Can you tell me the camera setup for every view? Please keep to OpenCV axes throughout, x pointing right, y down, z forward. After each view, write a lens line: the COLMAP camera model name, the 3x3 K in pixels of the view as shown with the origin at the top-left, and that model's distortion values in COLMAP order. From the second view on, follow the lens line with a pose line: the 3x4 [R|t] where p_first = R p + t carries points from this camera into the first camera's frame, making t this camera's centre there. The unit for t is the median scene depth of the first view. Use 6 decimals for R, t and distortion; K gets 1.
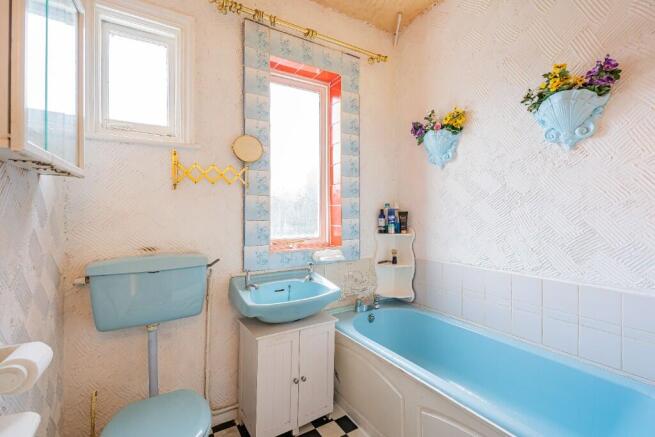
lens RADIAL K [[300.7, 0, 328.6], [0, 300.7, 215.6], [0, 0, 1]] dist [-0.001994, 0.000394]
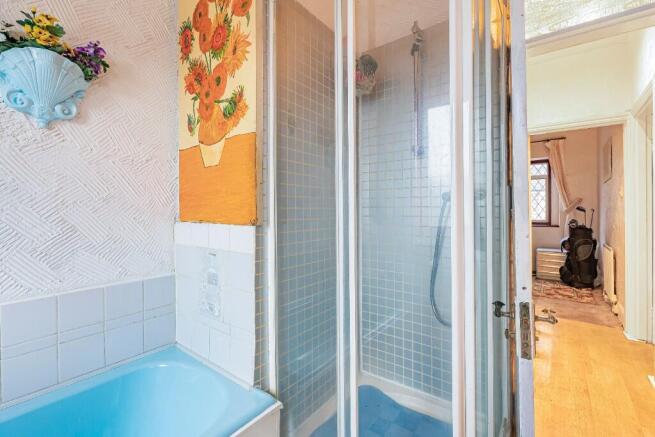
lens RADIAL K [[300.7, 0, 325.6], [0, 300.7, 214.0], [0, 0, 1]] dist [-0.001994, 0.000394]
pose [[-0.354510, -0.008876, 0.935010, -0.209784], [0.019534, 0.999666, 0.016897, 0.009158], [-0.934848, 0.024255, -0.354218, 0.634265]]
